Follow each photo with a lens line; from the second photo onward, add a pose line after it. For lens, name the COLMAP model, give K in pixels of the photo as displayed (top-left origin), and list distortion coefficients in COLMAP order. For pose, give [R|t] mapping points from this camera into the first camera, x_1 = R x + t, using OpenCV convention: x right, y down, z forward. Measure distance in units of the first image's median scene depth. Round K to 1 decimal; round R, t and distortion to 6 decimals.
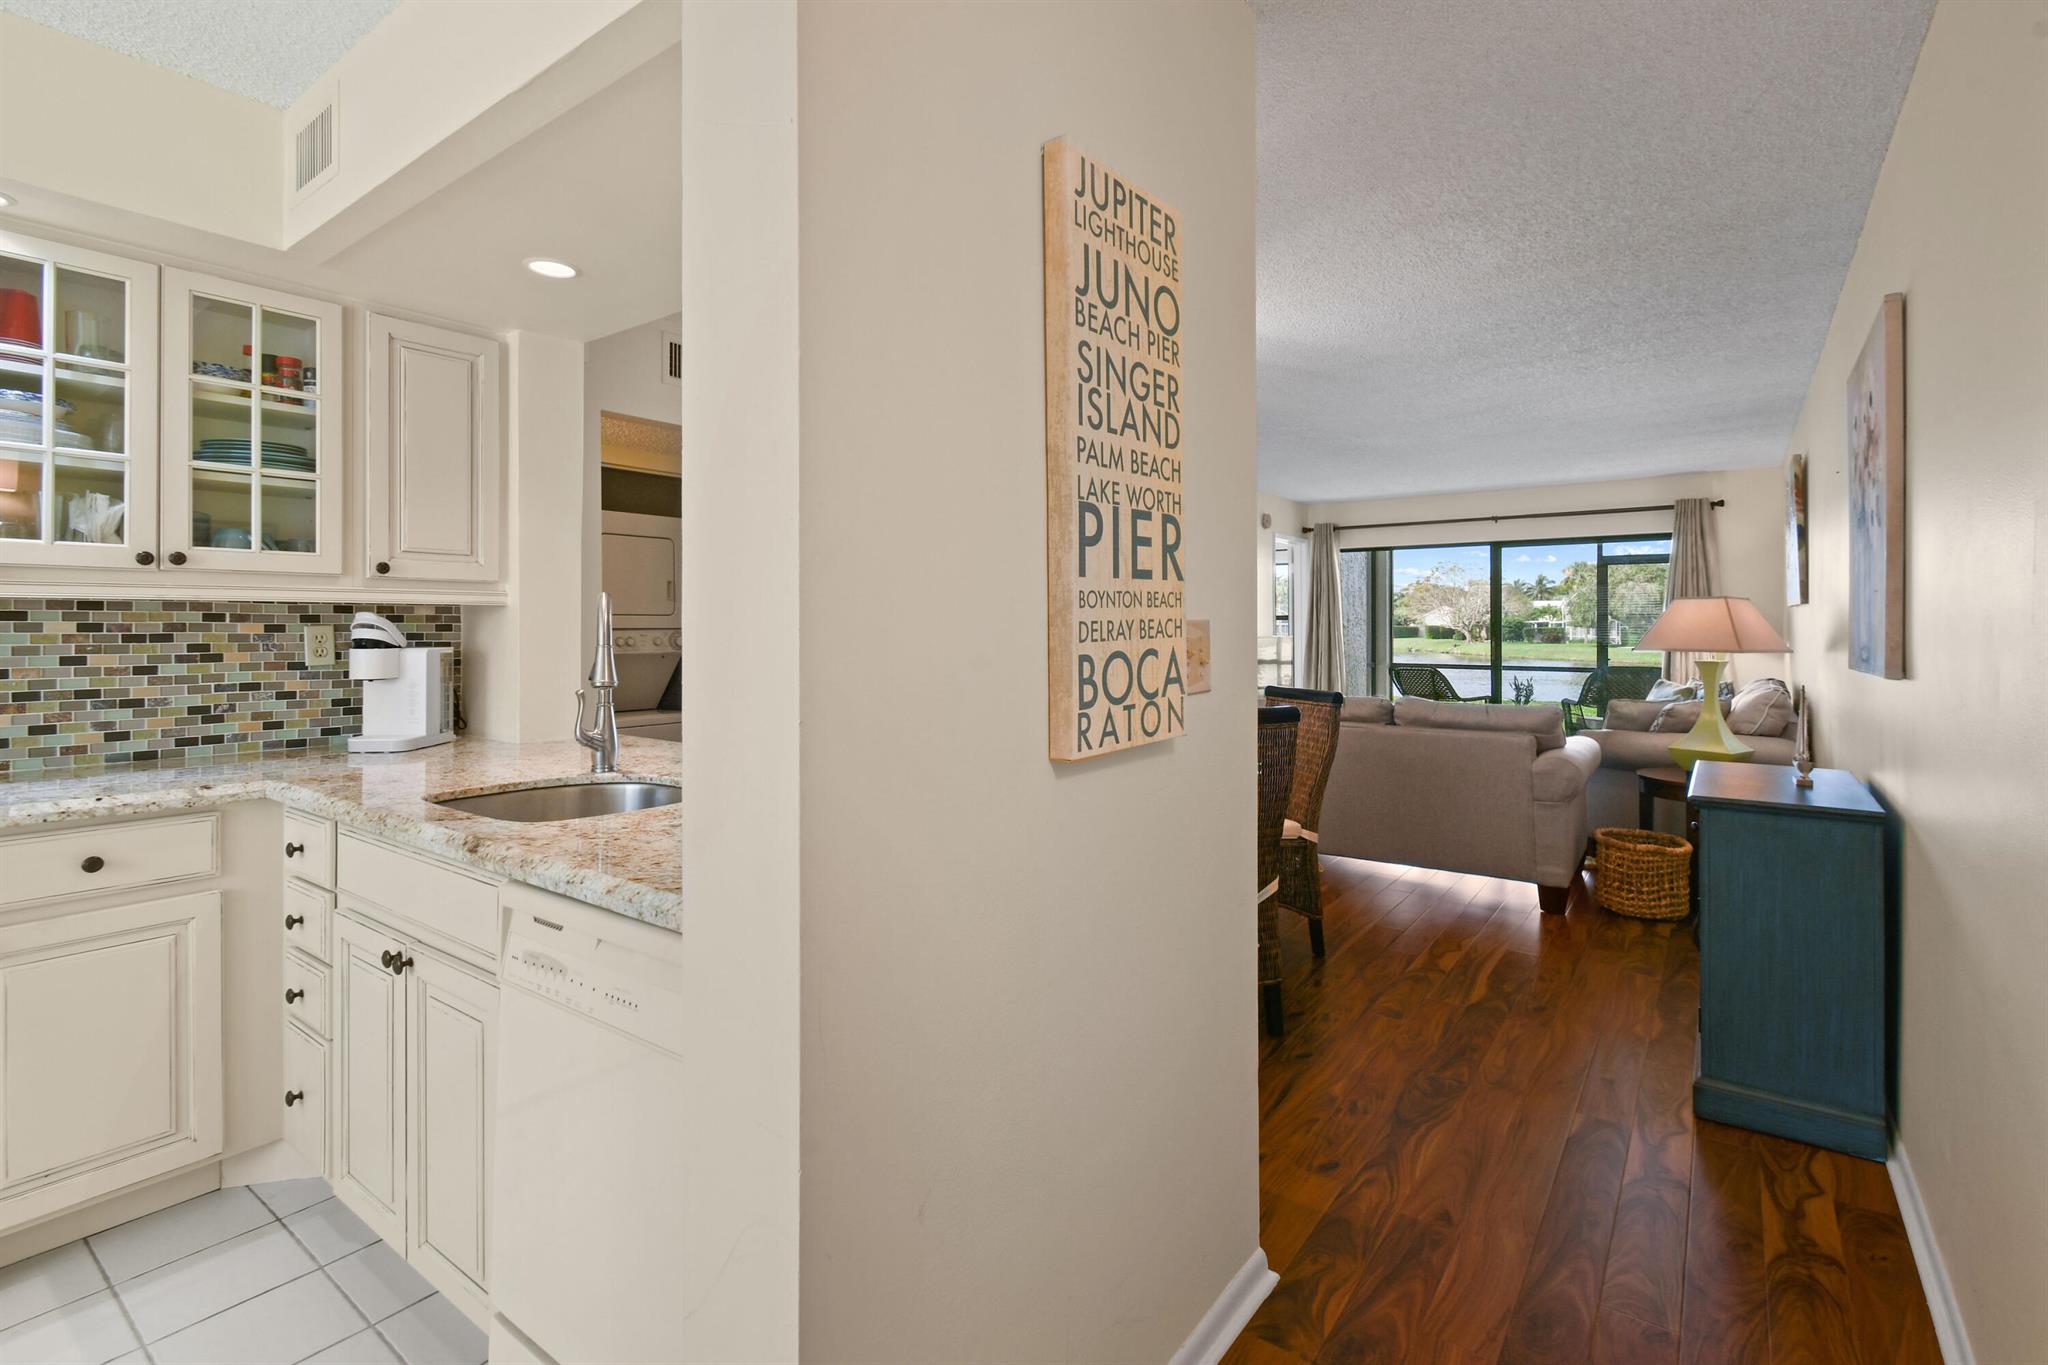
lens RADIAL K [[892.9, 0, 1041.2], [0, 892.9, 630.4], [0, 0, 1]] dist [0.002708, -0.003272]
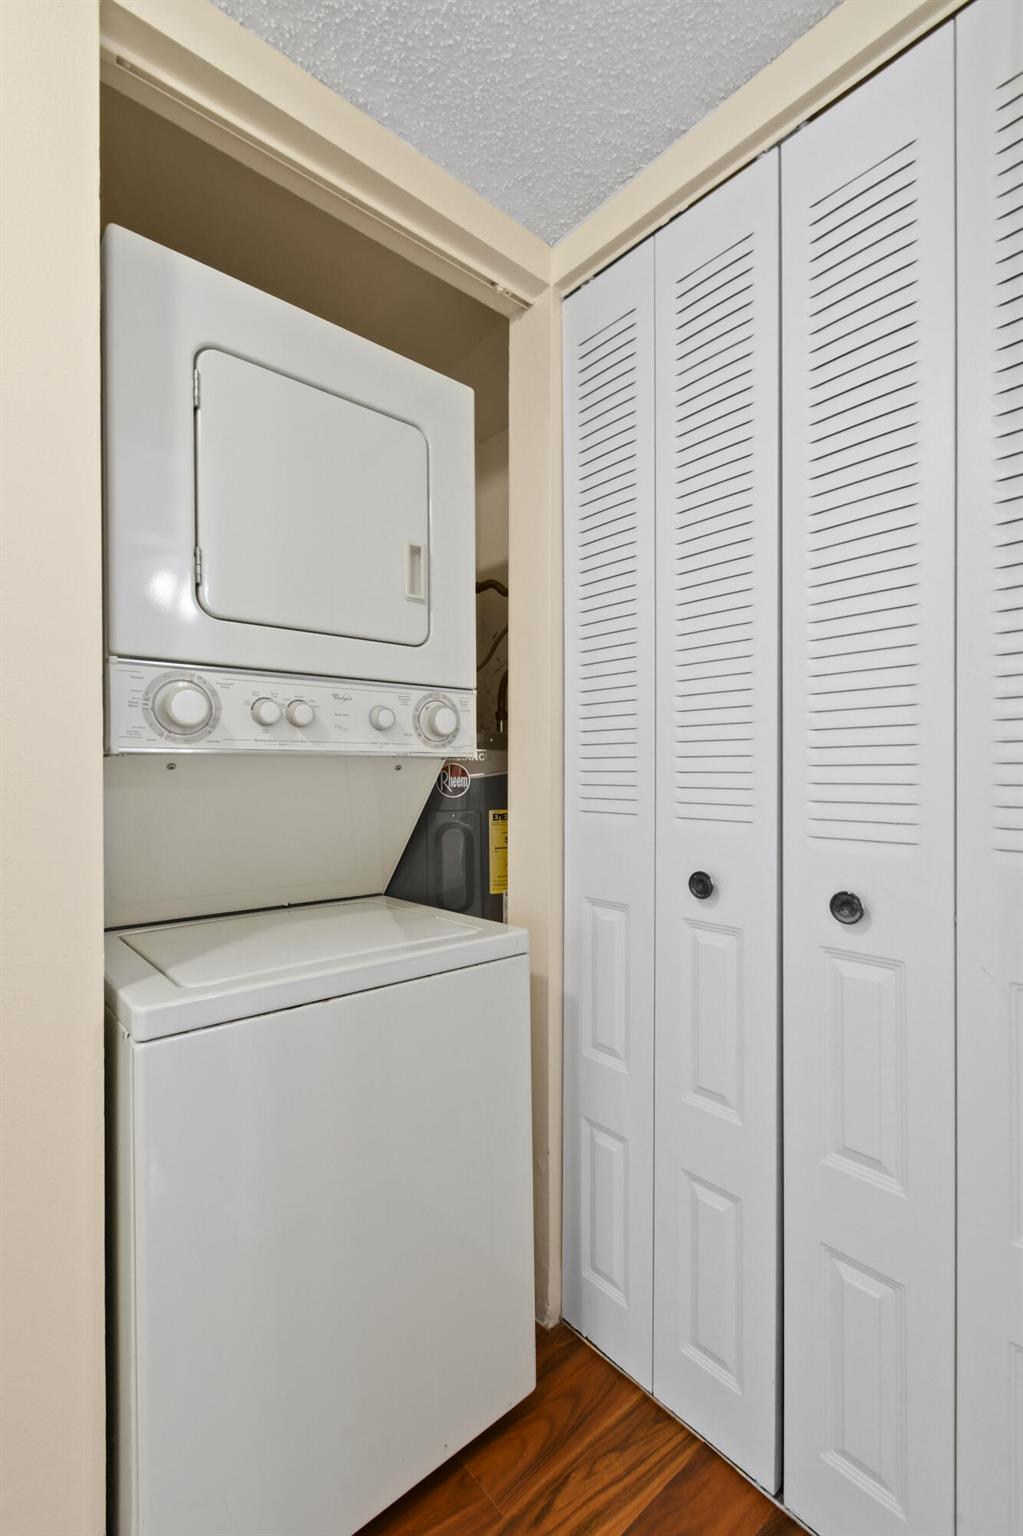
lens RADIAL K [[669.7, 0, 517.5], [0, 669.7, 775.7], [0, 0, 1]] dist [0.002708, -0.003272]
pose [[0.966002, -0.005640, -0.258474, -0.694283], [0.003230, 0.999947, -0.009746, 0.080995], [0.258516, 0.008580, 0.965969, 1.696142]]
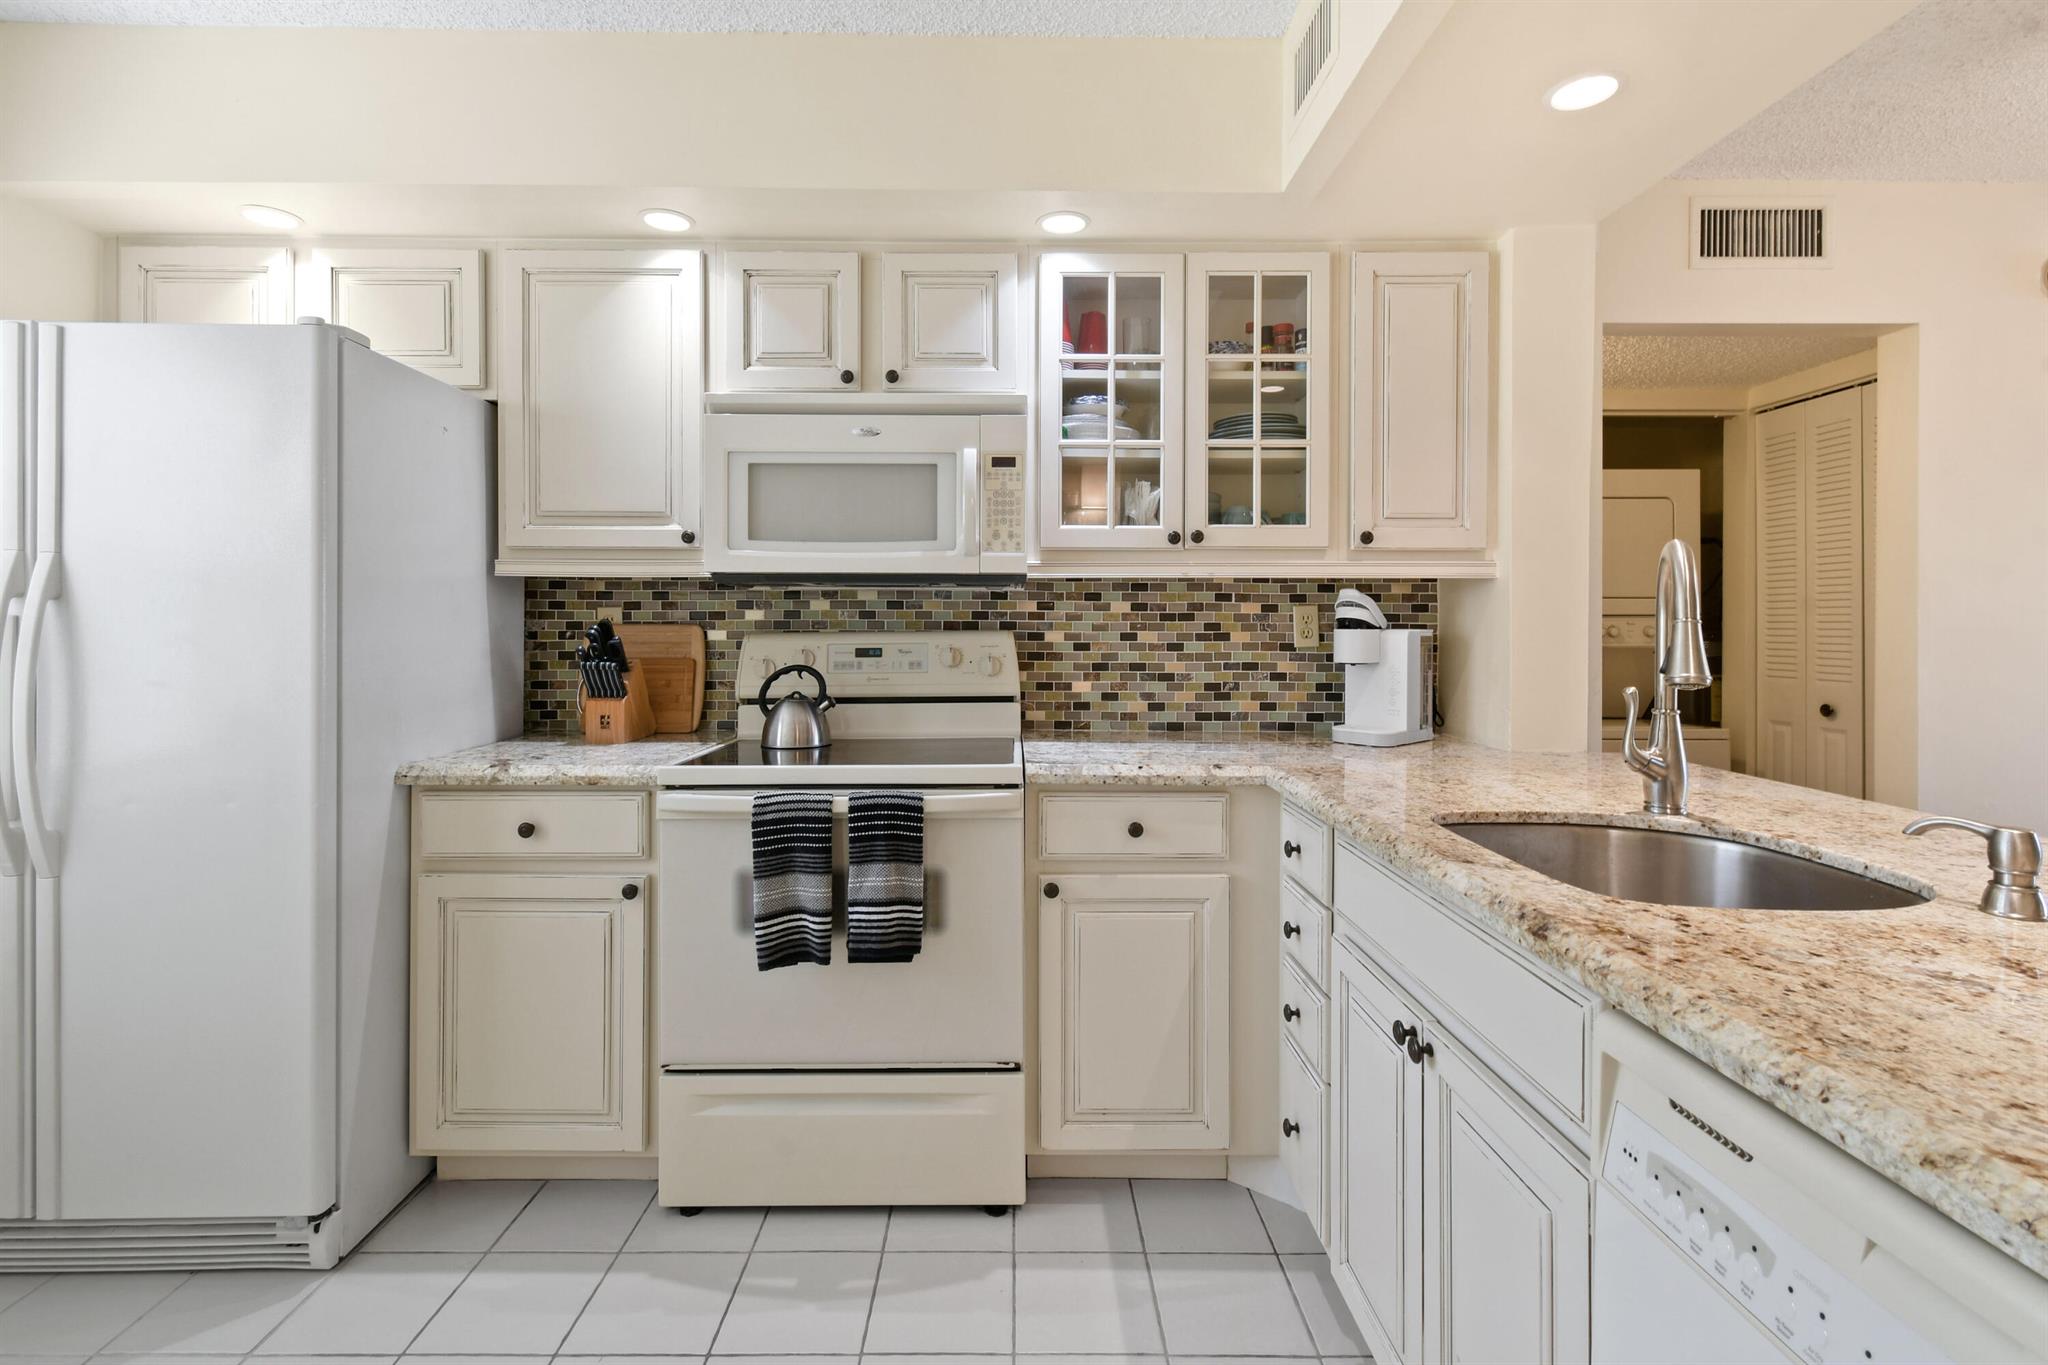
lens RADIAL K [[914.8, 0, 1038.9], [0, 914.8, 625.8], [0, 0, 1]] dist [0.002869, 0.000174]
pose [[0.588154, 0.000859, -0.808749, -0.215922], [-0.002556, 0.999996, -0.000797, 0.020991], [0.808745, 0.002535, 0.588154, 0.225909]]
